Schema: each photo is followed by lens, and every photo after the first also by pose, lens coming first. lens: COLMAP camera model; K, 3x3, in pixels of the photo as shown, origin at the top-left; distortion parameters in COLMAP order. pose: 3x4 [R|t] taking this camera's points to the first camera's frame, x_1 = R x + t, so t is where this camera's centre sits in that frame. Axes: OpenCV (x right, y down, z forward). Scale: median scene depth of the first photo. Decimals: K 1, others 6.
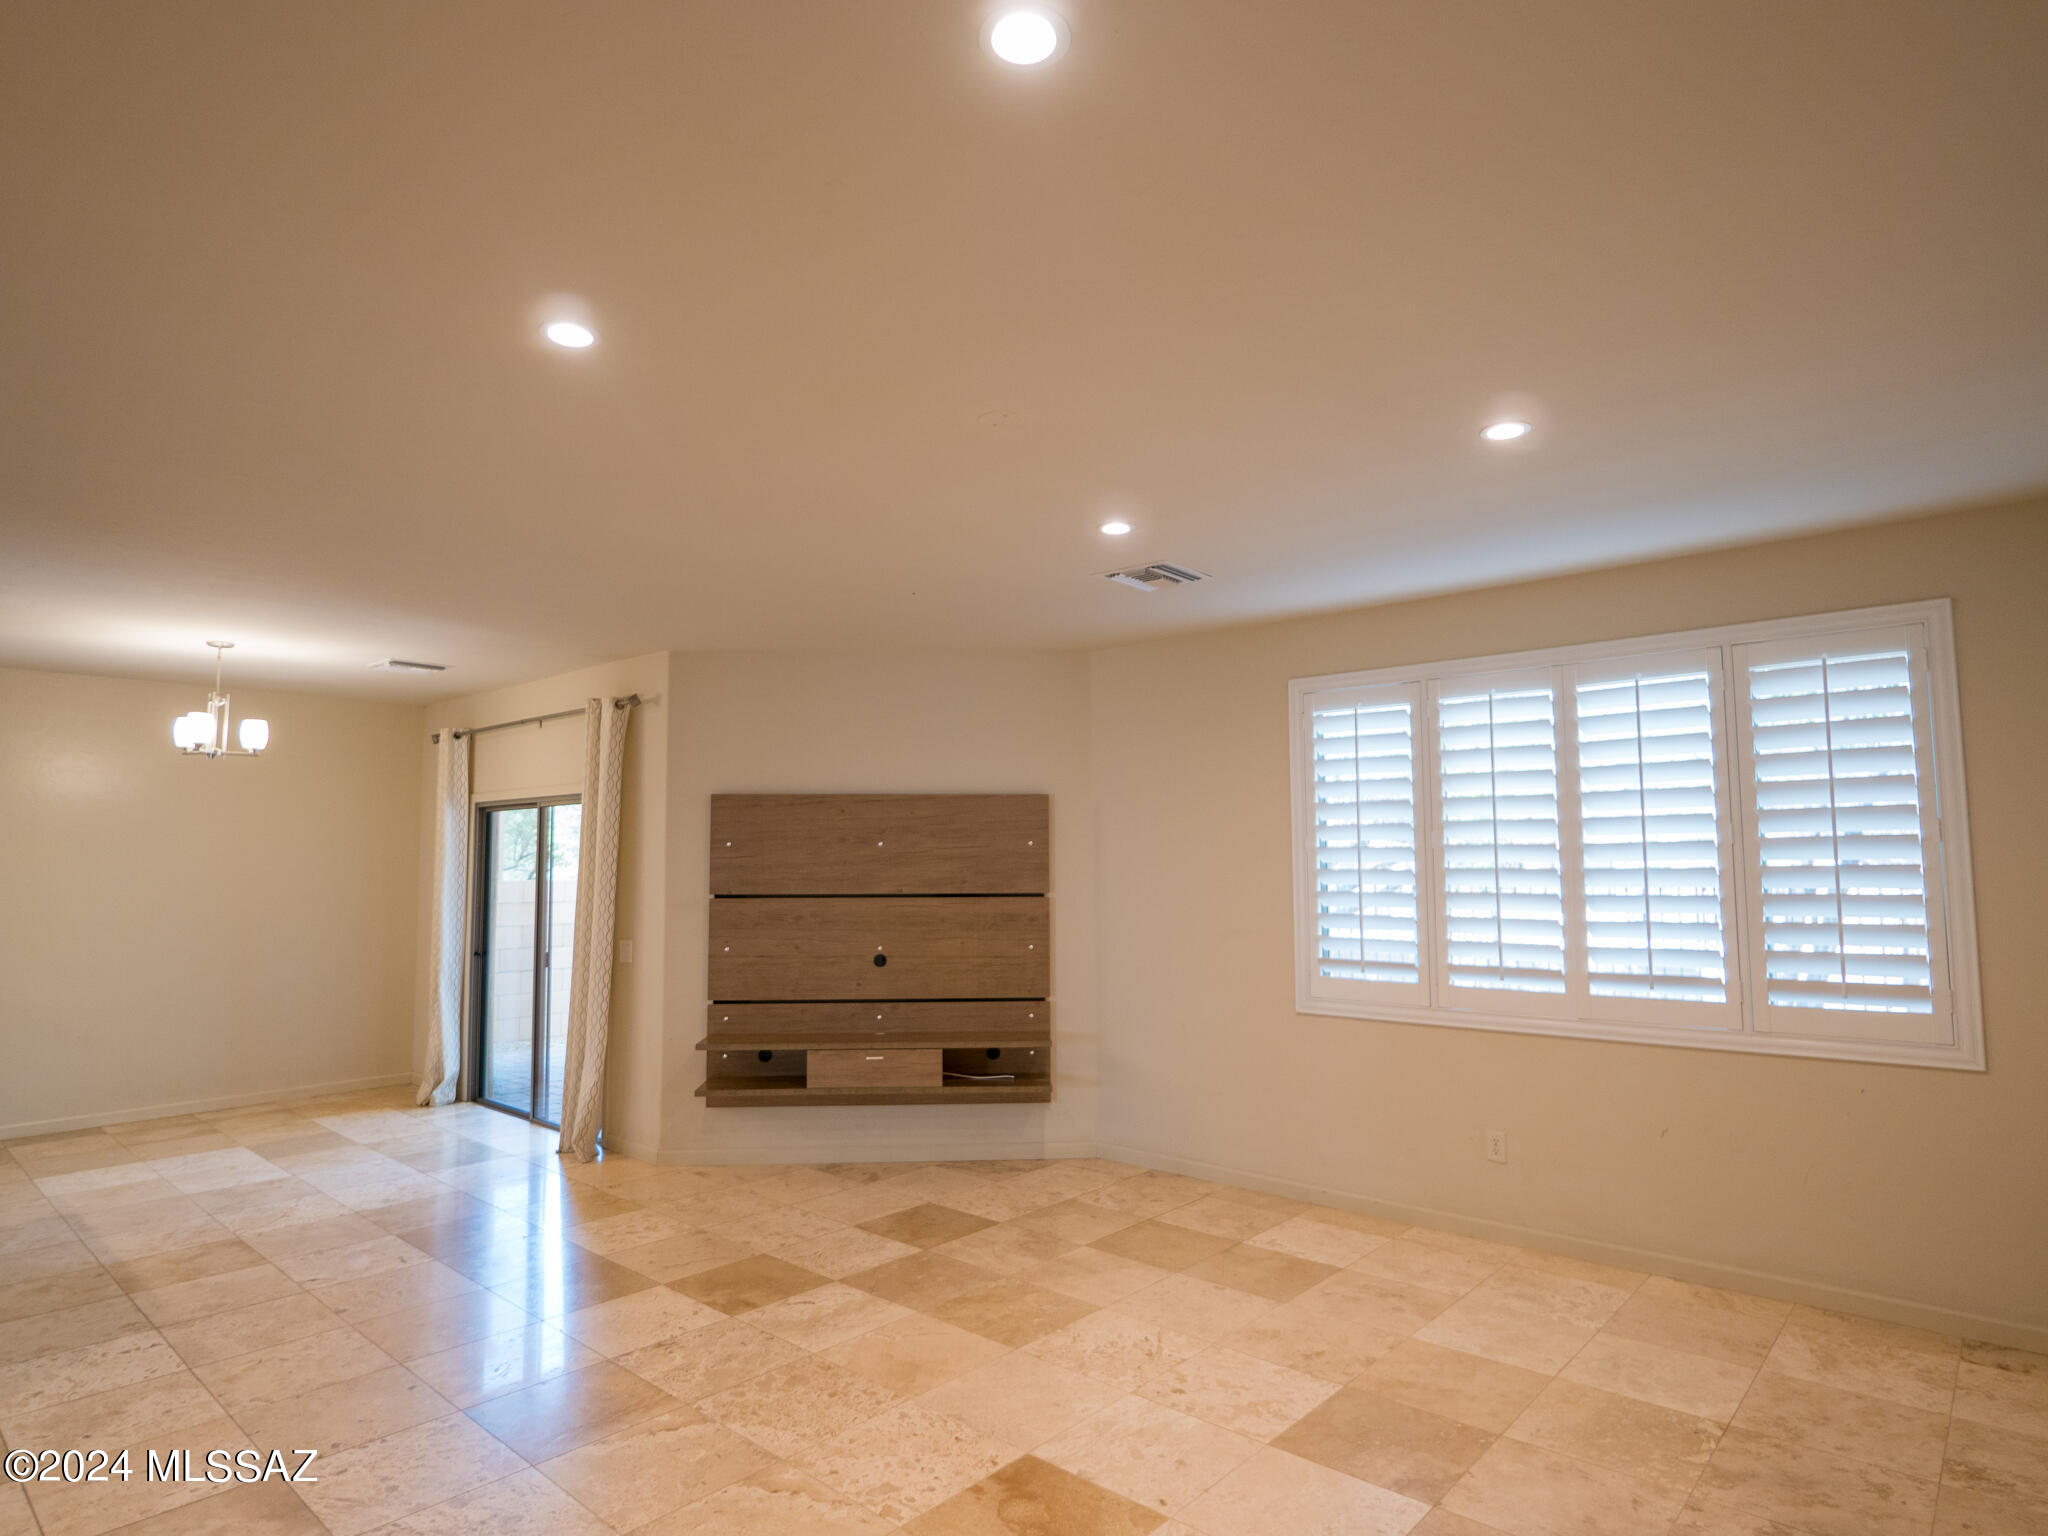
lens RADIAL K [[1135.8, 0, 1024.0], [0, 1135.8, 768.0], [0, 0, 1]] dist [-0.016276, 0.001045]
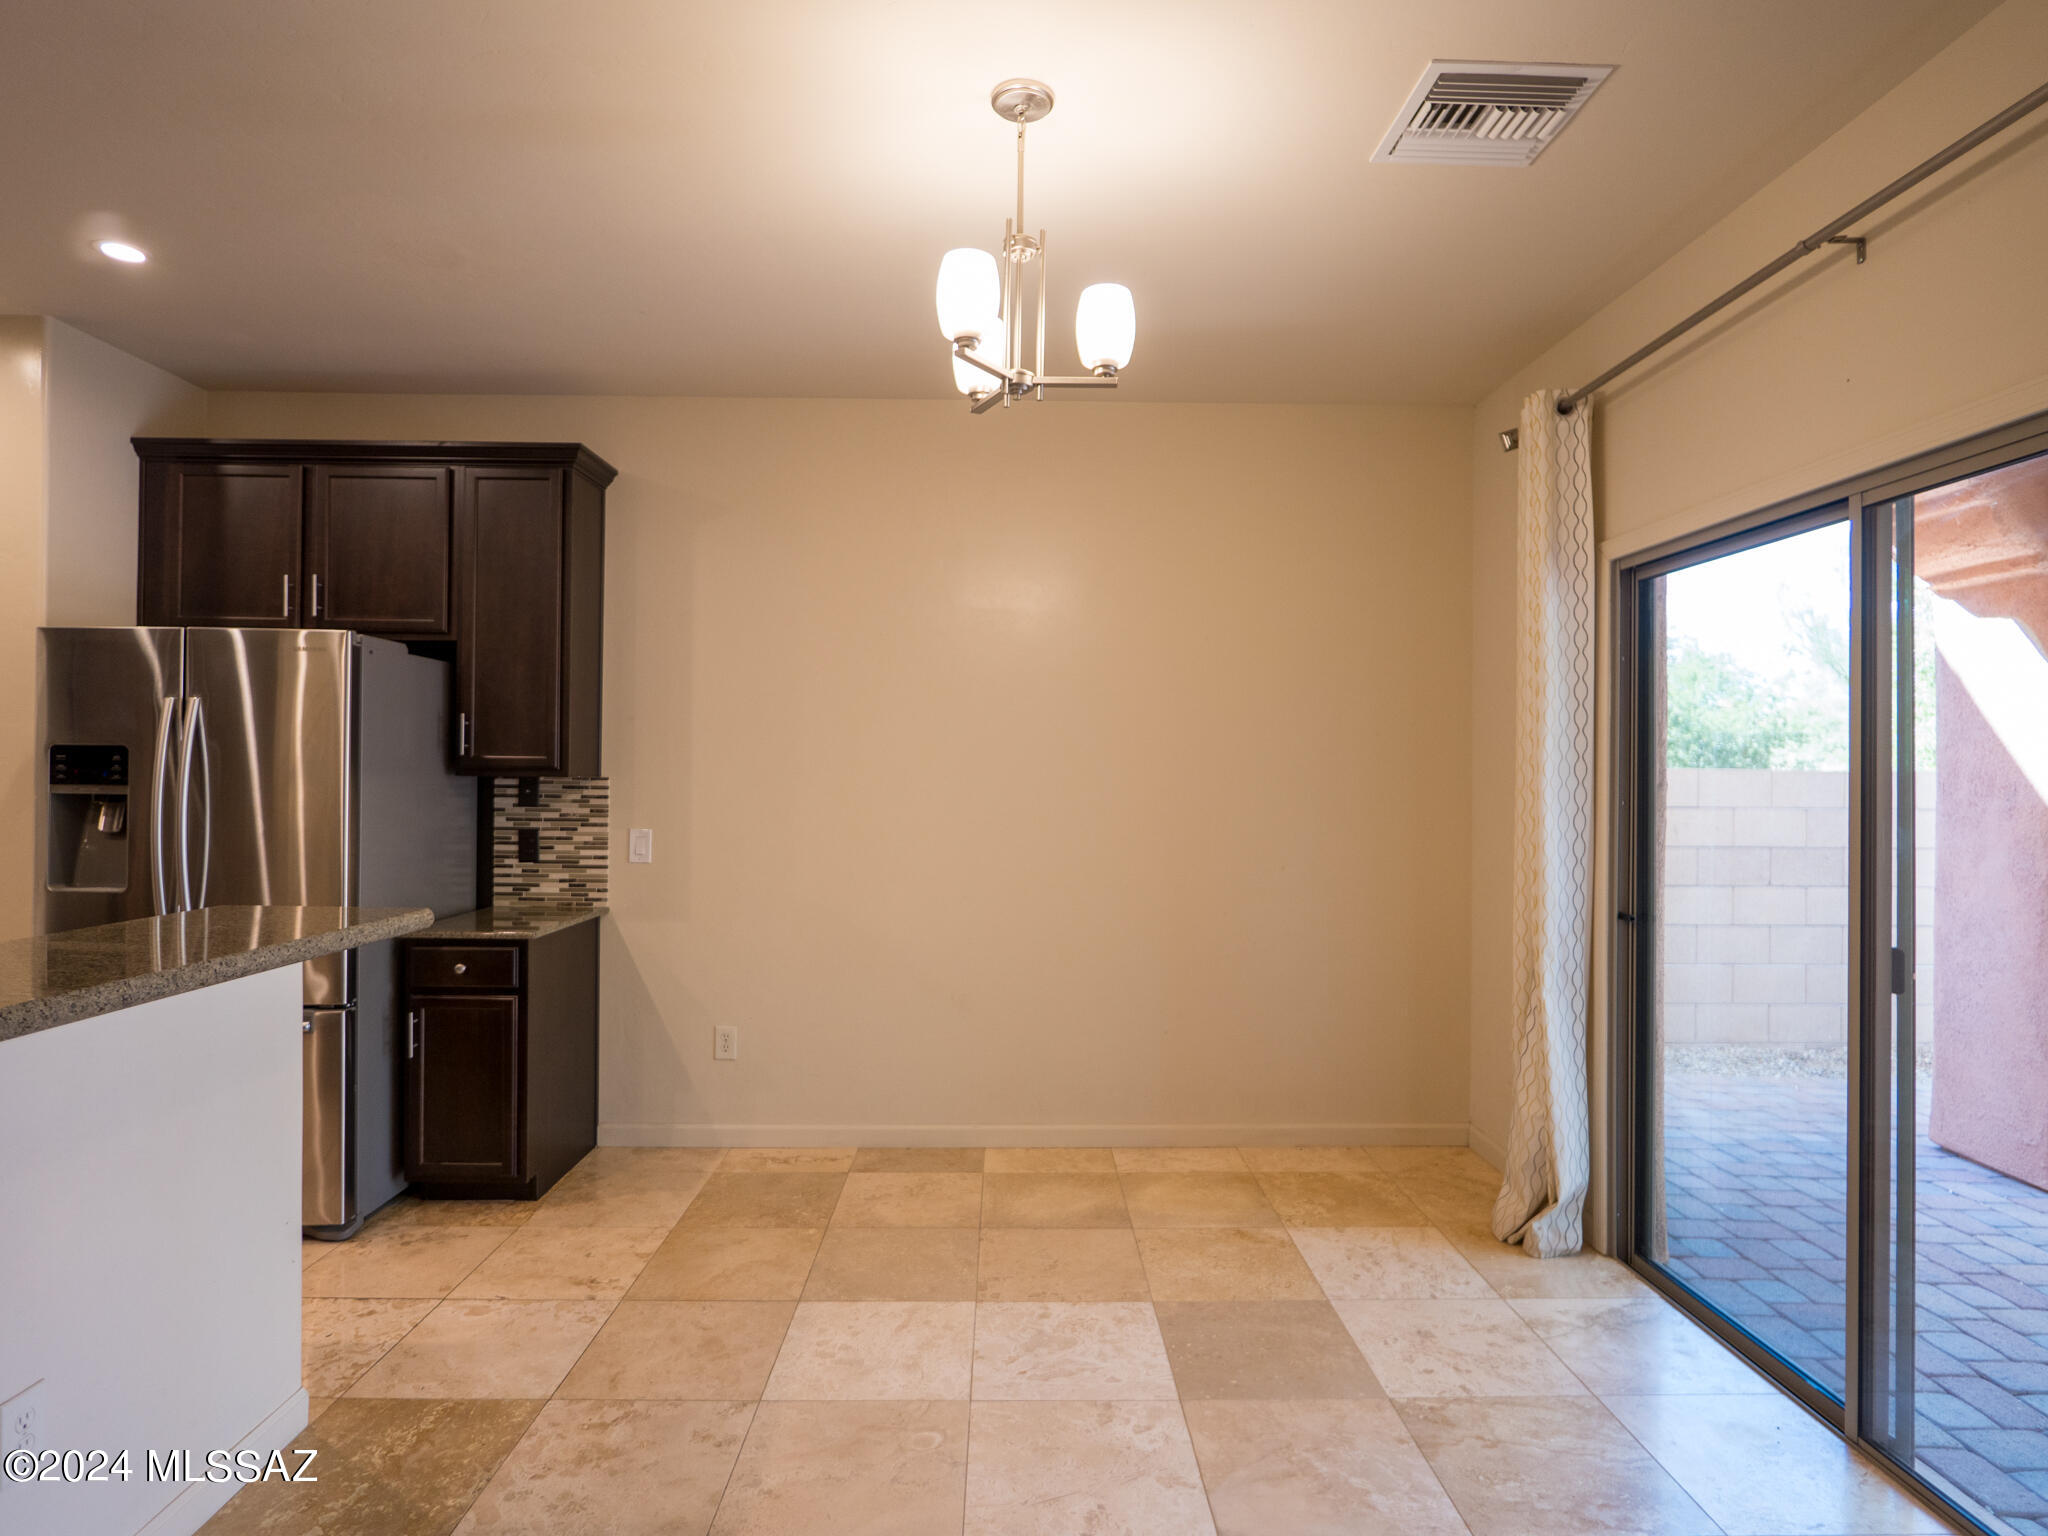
lens RADIAL K [[1114.4, 0, 1030.0], [0, 1114.4, 768.6], [0, 0, 1]] dist [-0.016530, 0.000713]
pose [[0.679754, 0.009030, -0.733385, -0.494299], [0.047903, 0.997243, 0.056679, 0.111825], [0.731874, -0.073659, 0.677447, 0.835929]]
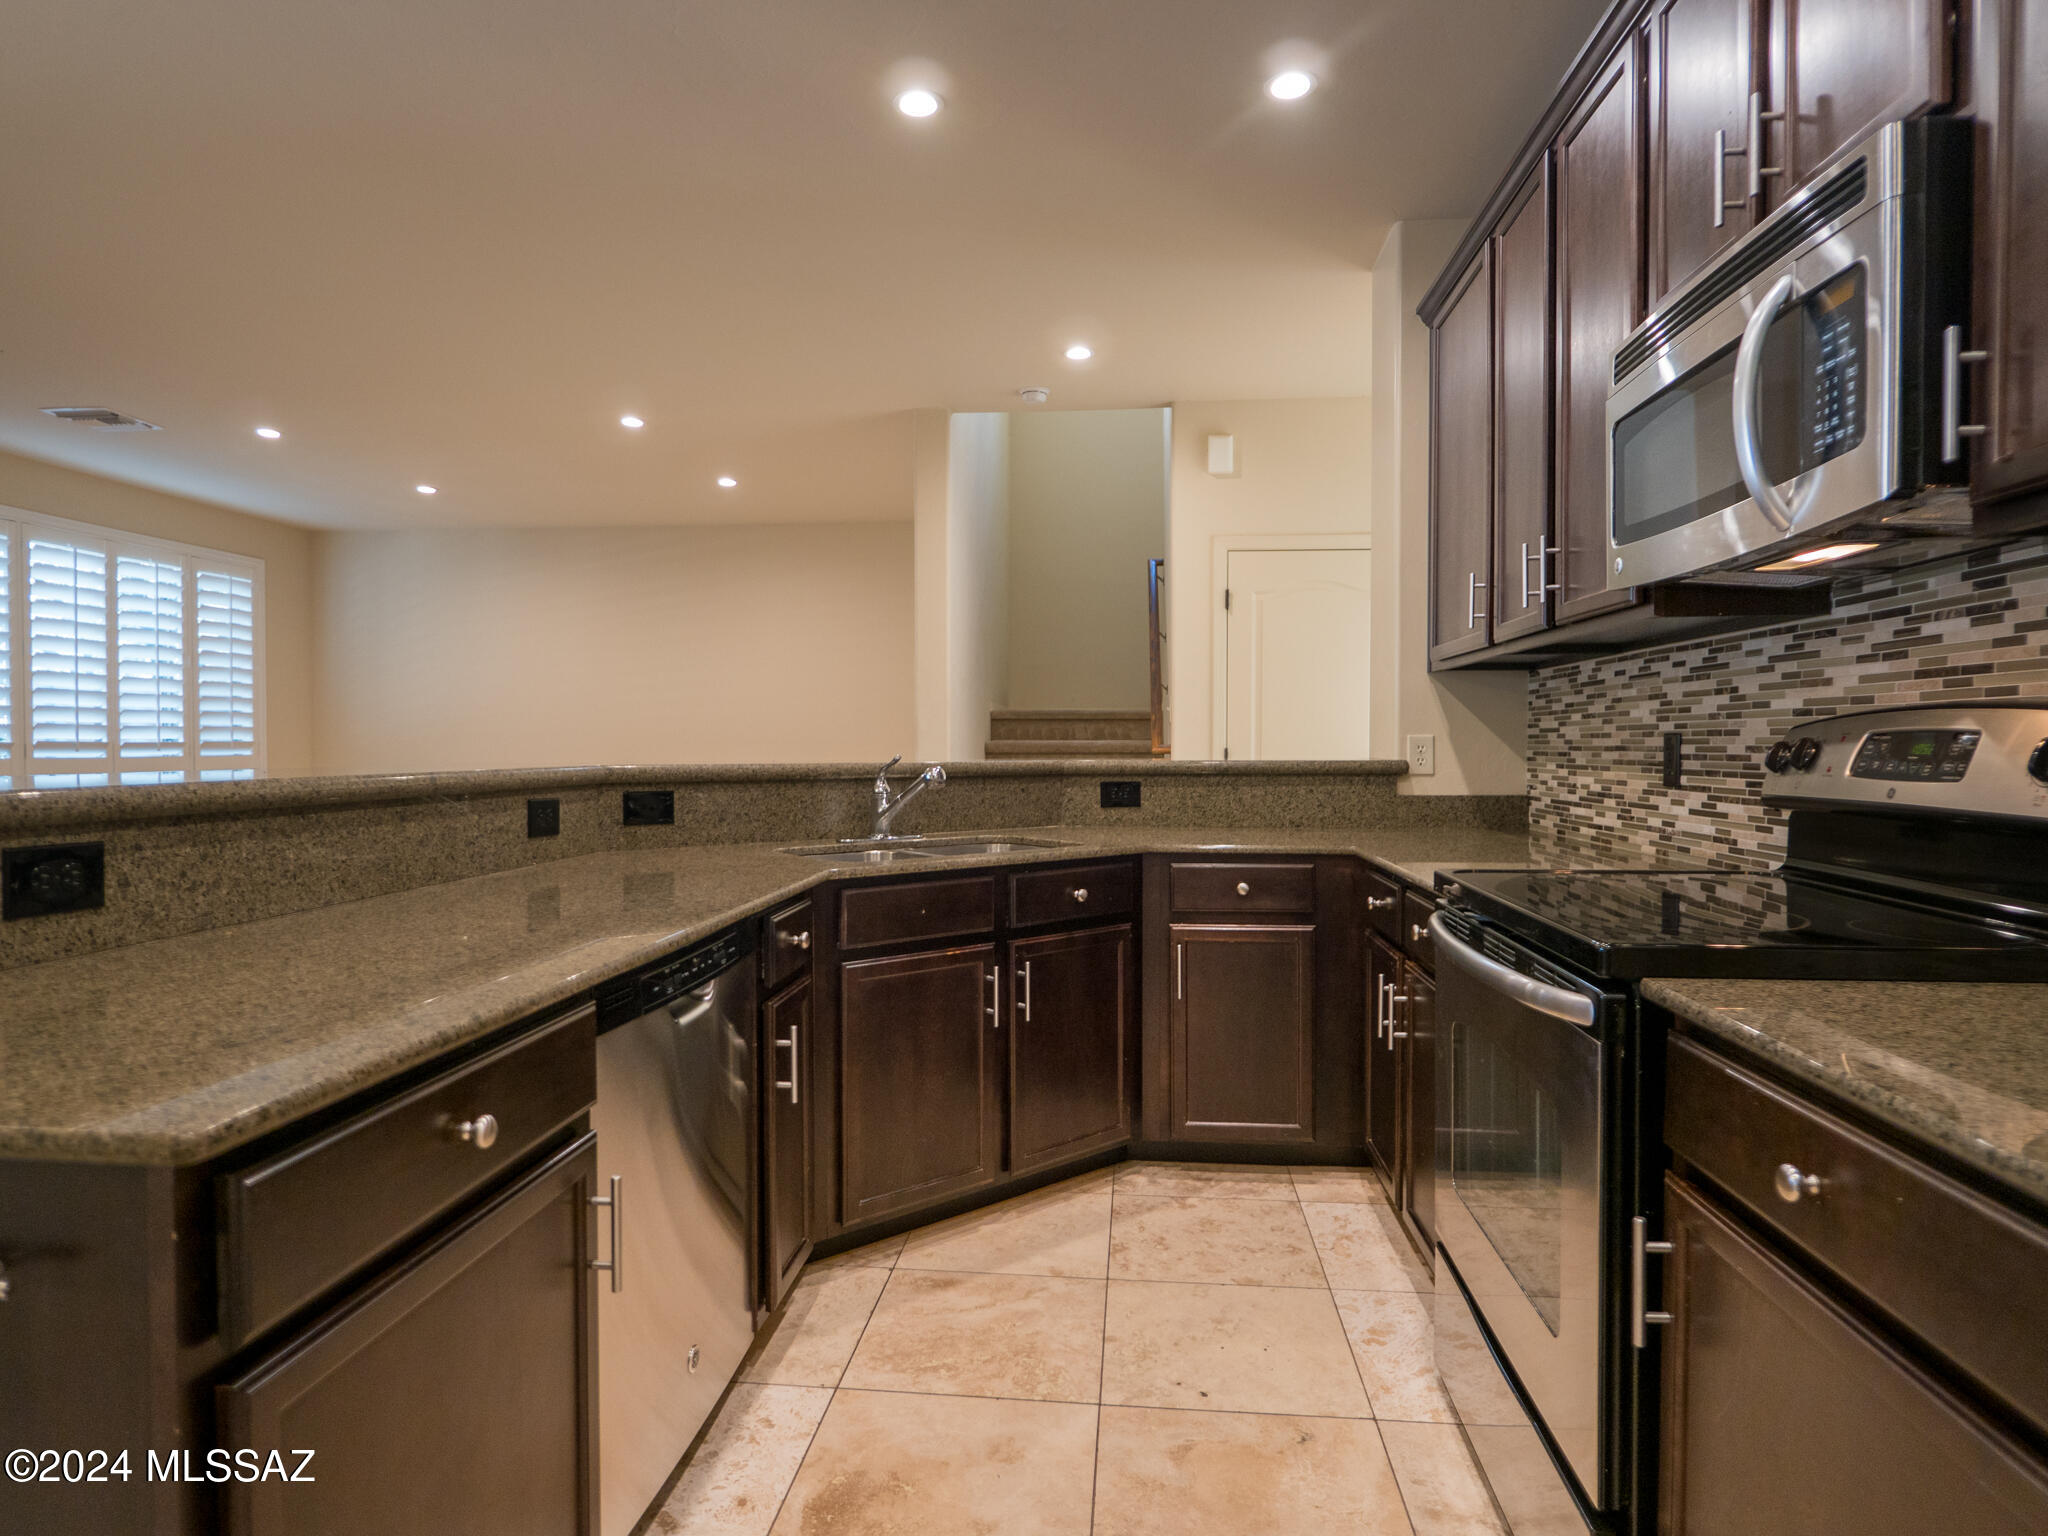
lens RADIAL K [[1135.8, 0, 1024.0], [0, 1135.8, 768.0], [0, 0, 1]] dist [-0.016276, 0.001045]
pose [[-0.582353, -0.013761, 0.812820, -1.317657], [-0.067243, 0.997246, -0.031294, 0.160088], [-0.810150, -0.072881, -0.581674, 0.792627]]
